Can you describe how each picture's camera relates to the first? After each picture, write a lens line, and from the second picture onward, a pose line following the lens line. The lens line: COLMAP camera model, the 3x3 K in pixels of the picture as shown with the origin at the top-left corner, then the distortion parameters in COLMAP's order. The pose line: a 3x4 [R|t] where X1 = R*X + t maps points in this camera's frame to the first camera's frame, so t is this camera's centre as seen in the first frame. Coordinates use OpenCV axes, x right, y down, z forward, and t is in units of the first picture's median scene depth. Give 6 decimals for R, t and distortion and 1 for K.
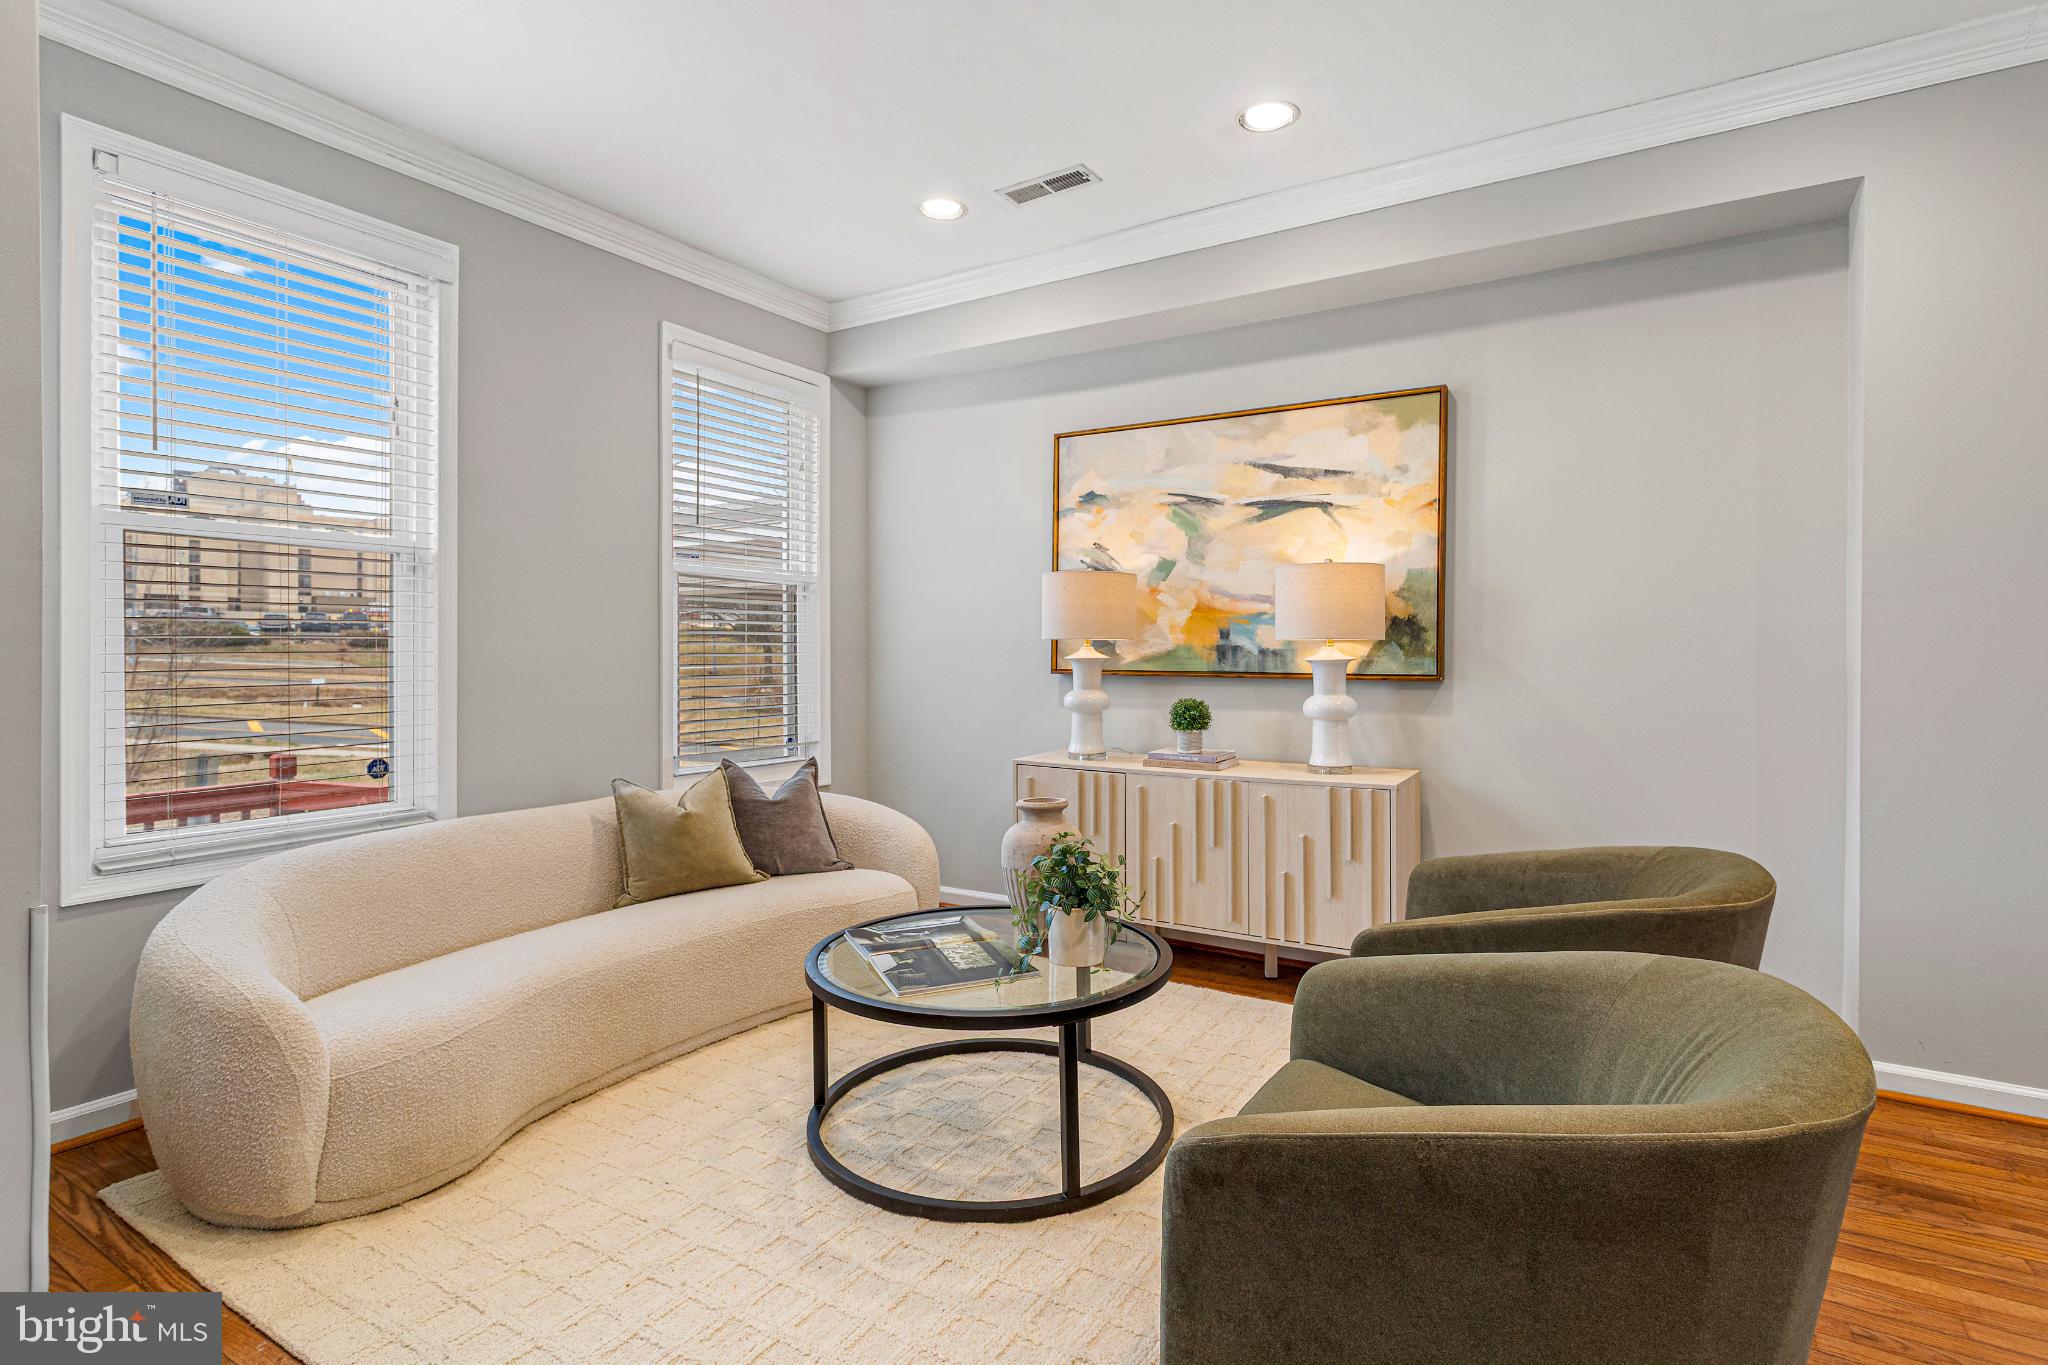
lens RADIAL K [[1040.4, 0, 1000.2], [0, 1040.4, 641.6], [0, 0, 1]] dist [0.001516, 0.000155]
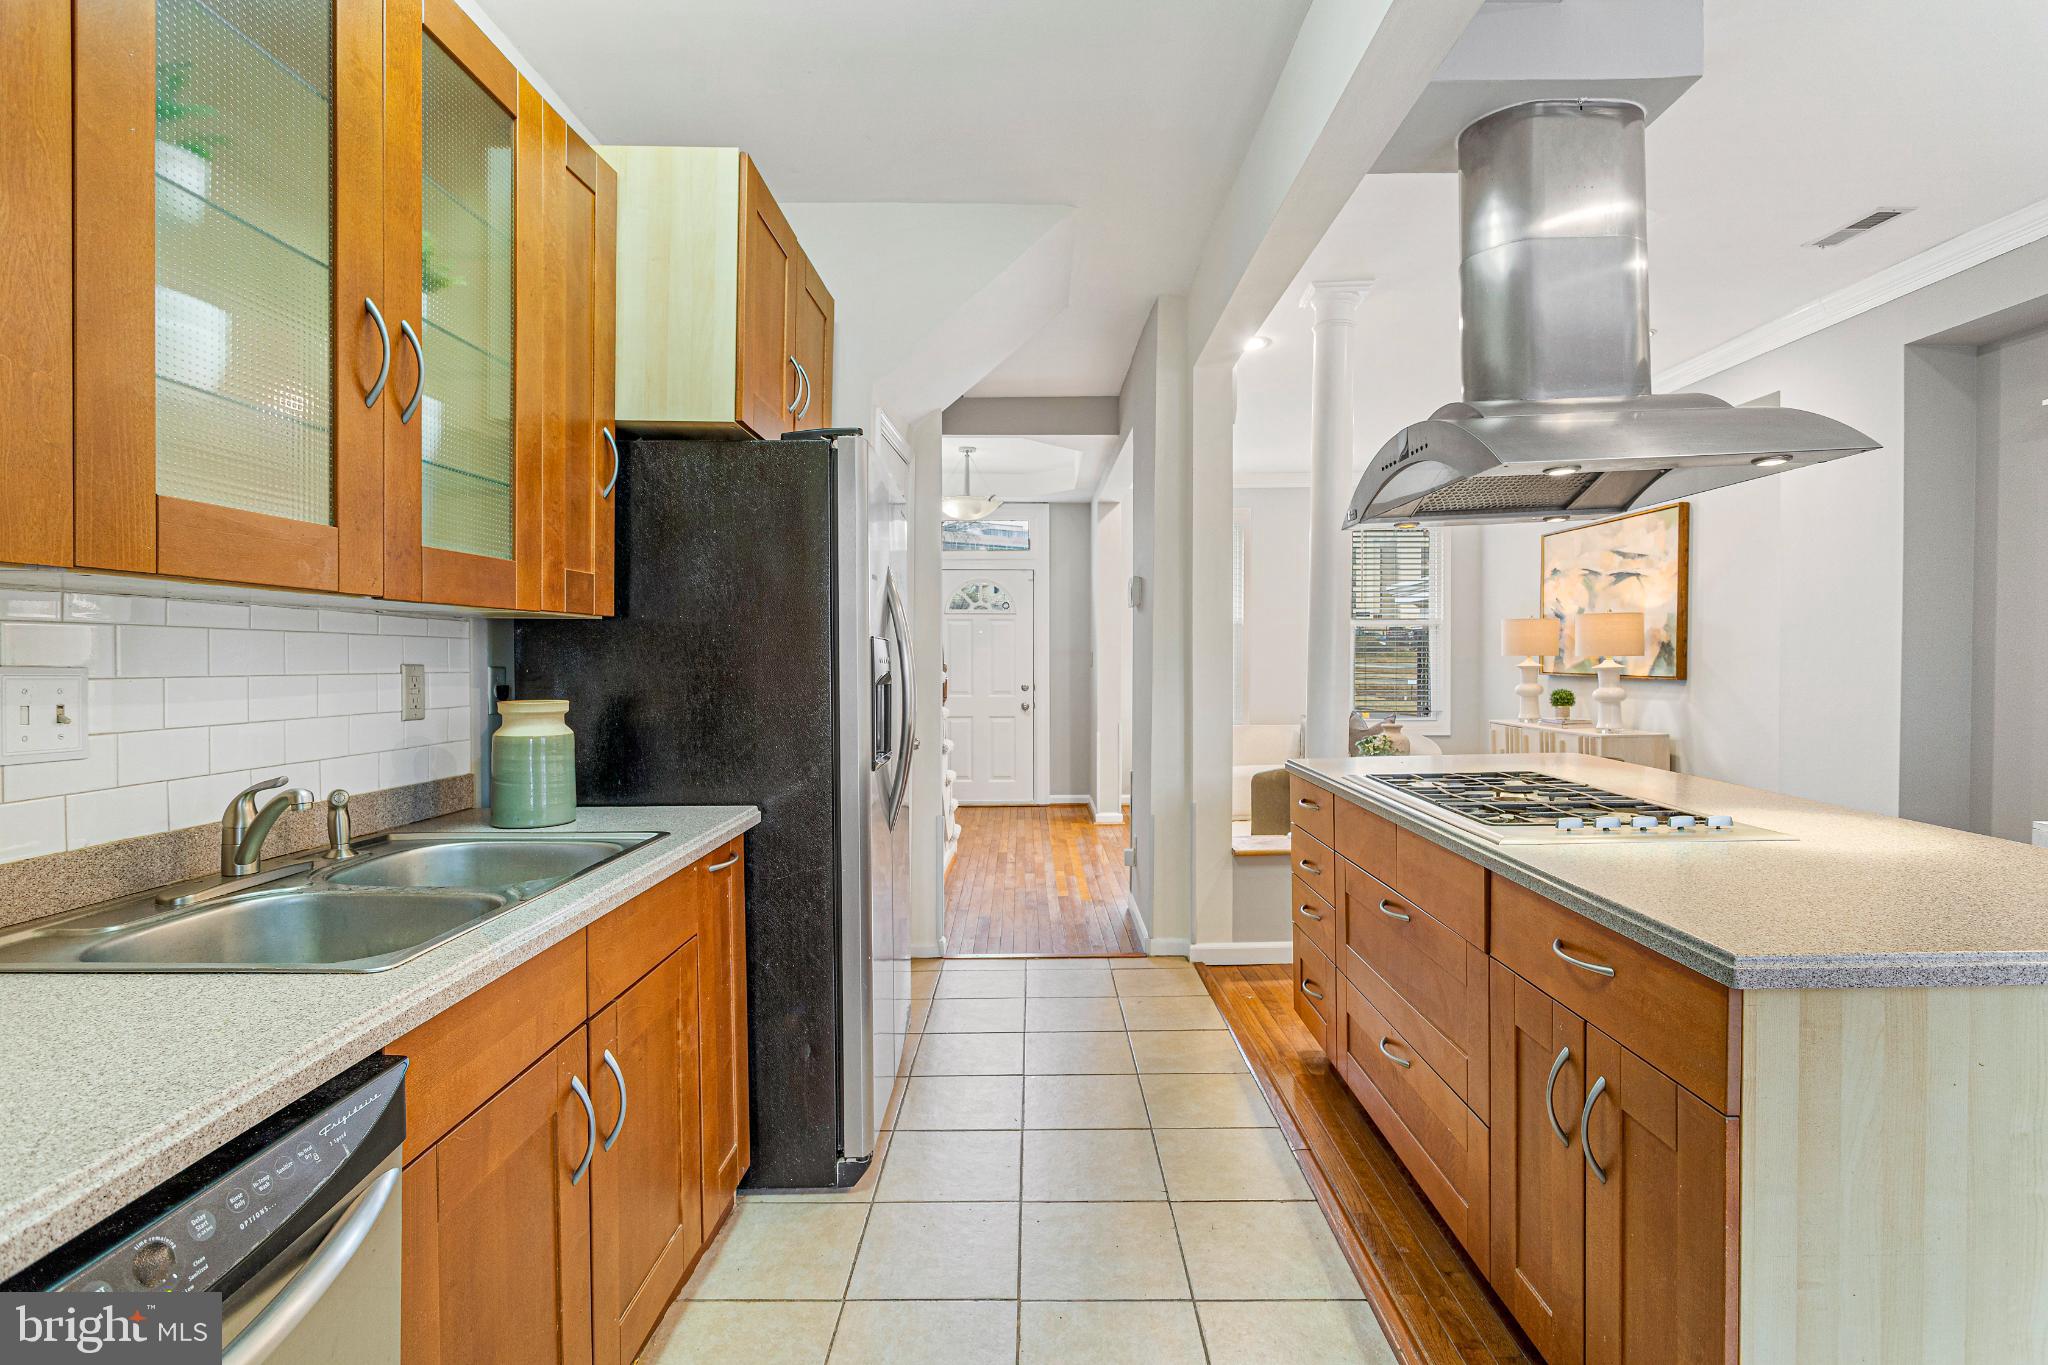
lens RADIAL K [[977.9, 0, 1028.8], [0, 977.9, 662.4], [0, 0, 1]] dist [0.000831, 0.000351]
pose [[0.533432, 0.005948, -0.845822, 1.086729], [0.003956, 0.999947, 0.009527, -0.008994], [0.845834, -0.008428, 0.533380, -0.647627]]
